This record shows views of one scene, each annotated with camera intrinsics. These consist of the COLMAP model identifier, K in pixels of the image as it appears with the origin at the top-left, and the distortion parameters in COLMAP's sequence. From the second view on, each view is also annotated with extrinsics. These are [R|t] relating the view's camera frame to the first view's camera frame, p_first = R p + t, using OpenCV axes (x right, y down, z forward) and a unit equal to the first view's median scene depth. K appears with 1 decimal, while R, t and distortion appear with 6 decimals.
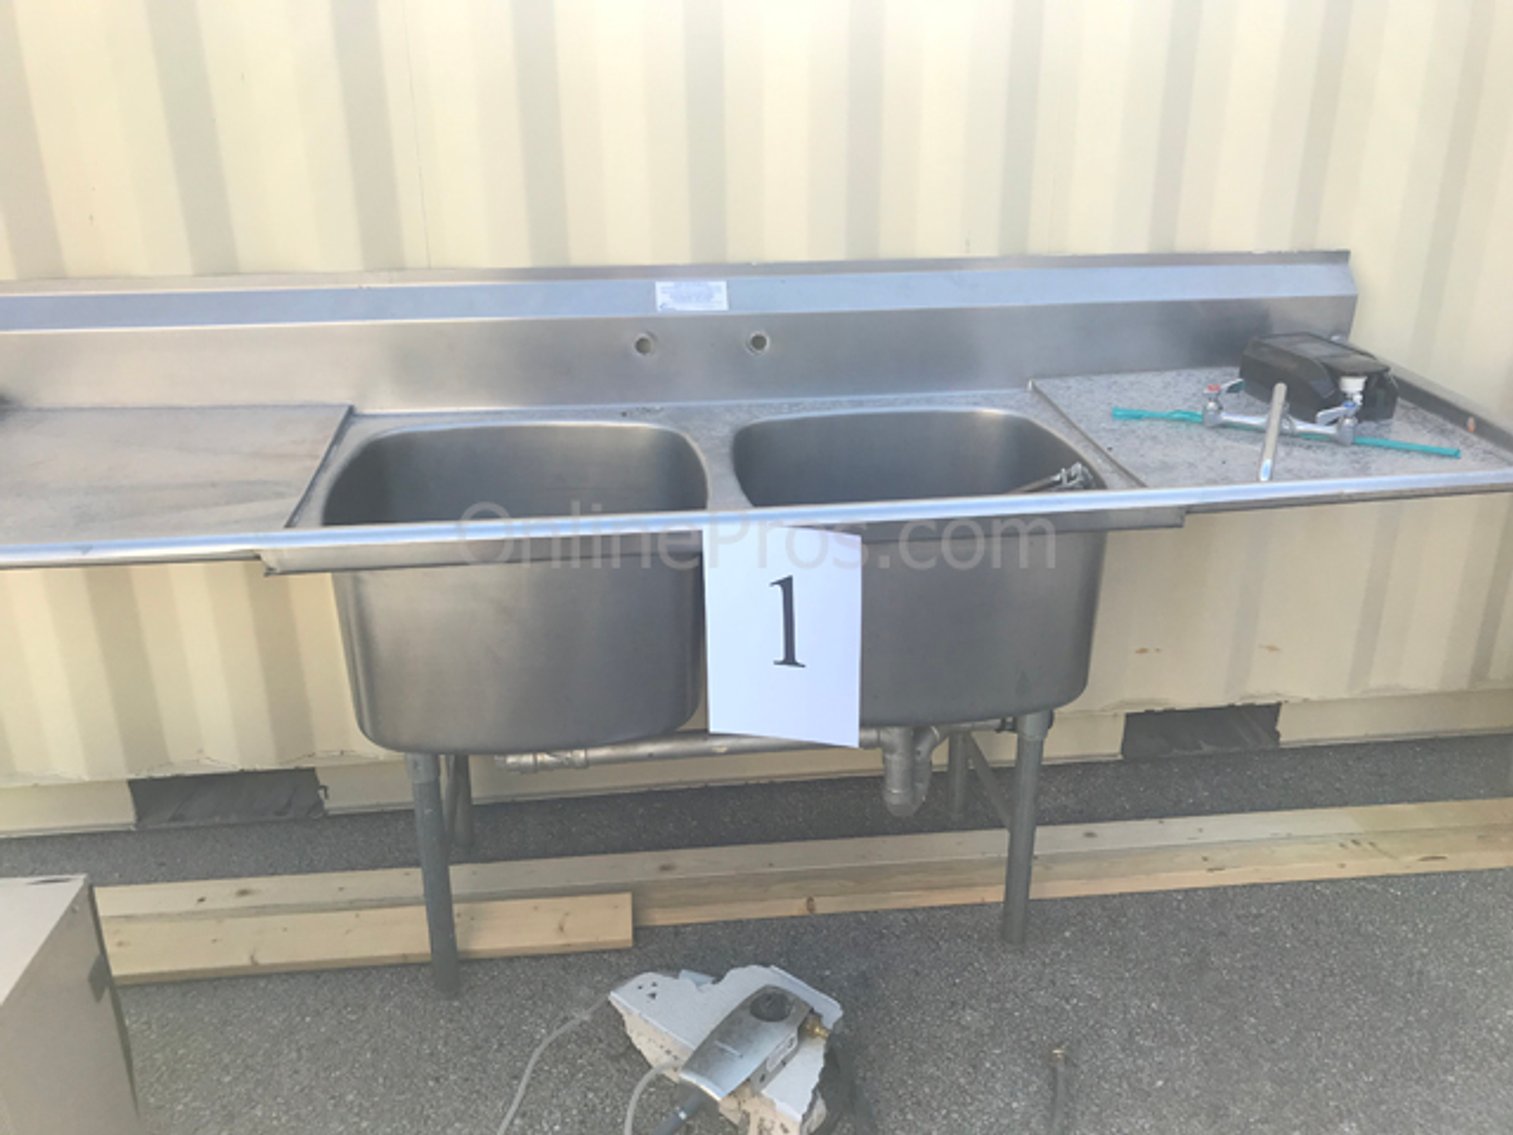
lens RADIAL K [[1235.0, 0, 754.7], [0, 1235.0, 565.7], [0, 0, 1]] dist [0.002662, 0.001362]
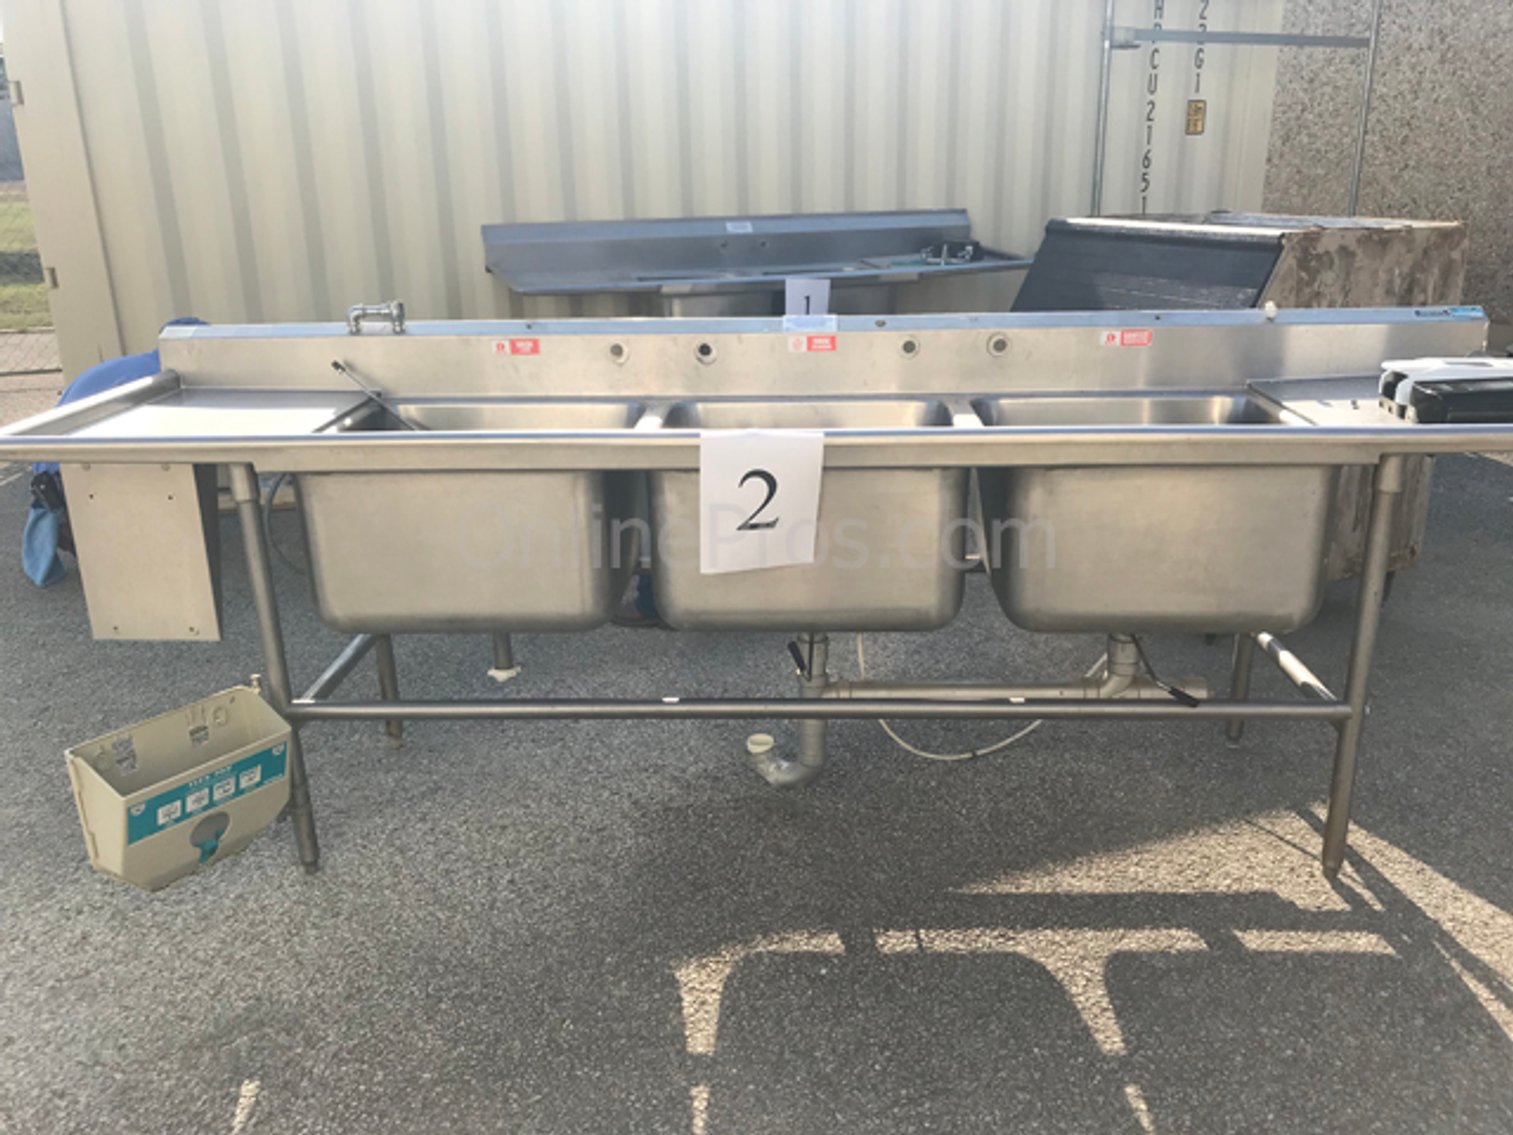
lens RADIAL K [[1235.0, 0, 757.9], [0, 1235.0, 568.7], [0, 0, 1]] dist [0.002662, 0.001362]
pose [[0.973769, -0.086885, 0.210298, -0.646759], [0.096355, 0.994725, -0.035192, 0.627734], [-0.206131, 0.054532, 0.977004, -1.620158]]
